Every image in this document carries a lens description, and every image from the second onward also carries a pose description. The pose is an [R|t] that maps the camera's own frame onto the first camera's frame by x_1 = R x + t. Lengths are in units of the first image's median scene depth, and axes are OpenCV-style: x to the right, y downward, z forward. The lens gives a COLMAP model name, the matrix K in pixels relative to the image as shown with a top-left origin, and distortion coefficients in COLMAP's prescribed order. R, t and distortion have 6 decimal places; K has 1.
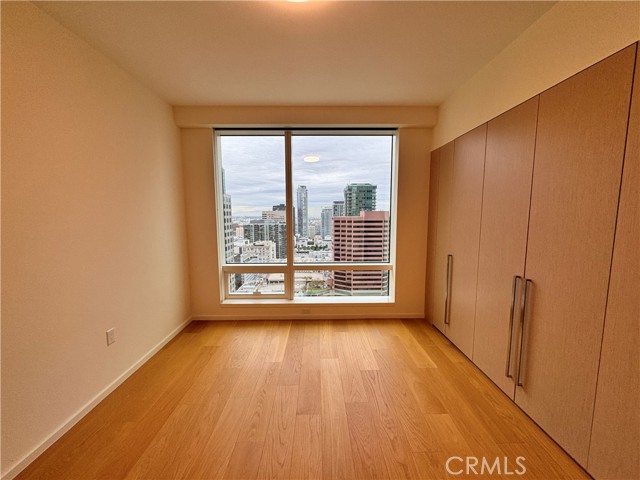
lens RADIAL K [[254.6, 0, 320.0], [0, 254.6, 240.0], [0, 0, 1]] dist [-0.001593, 0.000114]
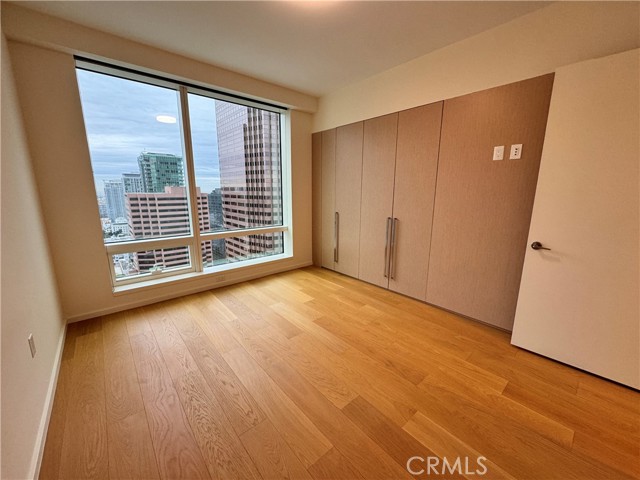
lens RADIAL K [[254.6, 0, 320.0], [0, 254.6, 240.0], [0, 0, 1]] dist [-0.001593, 0.000114]
pose [[0.763662, -0.119997, 0.634367, -0.380869], [0.061845, 0.991653, 0.113132, 0.036828], [-0.642647, -0.047162, 0.764709, -0.019035]]
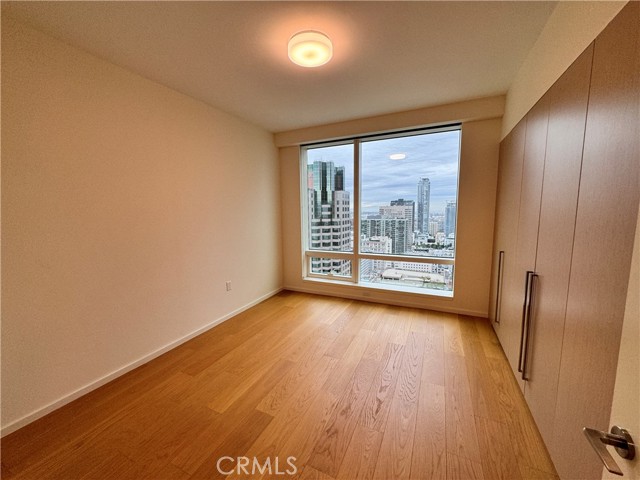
lens RADIAL K [[254.6, 0, 320.0], [0, 254.6, 240.0], [0, 0, 1]] dist [-0.001593, 0.000114]
pose [[0.899207, 0.043149, -0.435391, 0.250609], [-0.035484, 0.999039, 0.025724, 0.012317], [0.436083, -0.007681, 0.899874, -0.135093]]
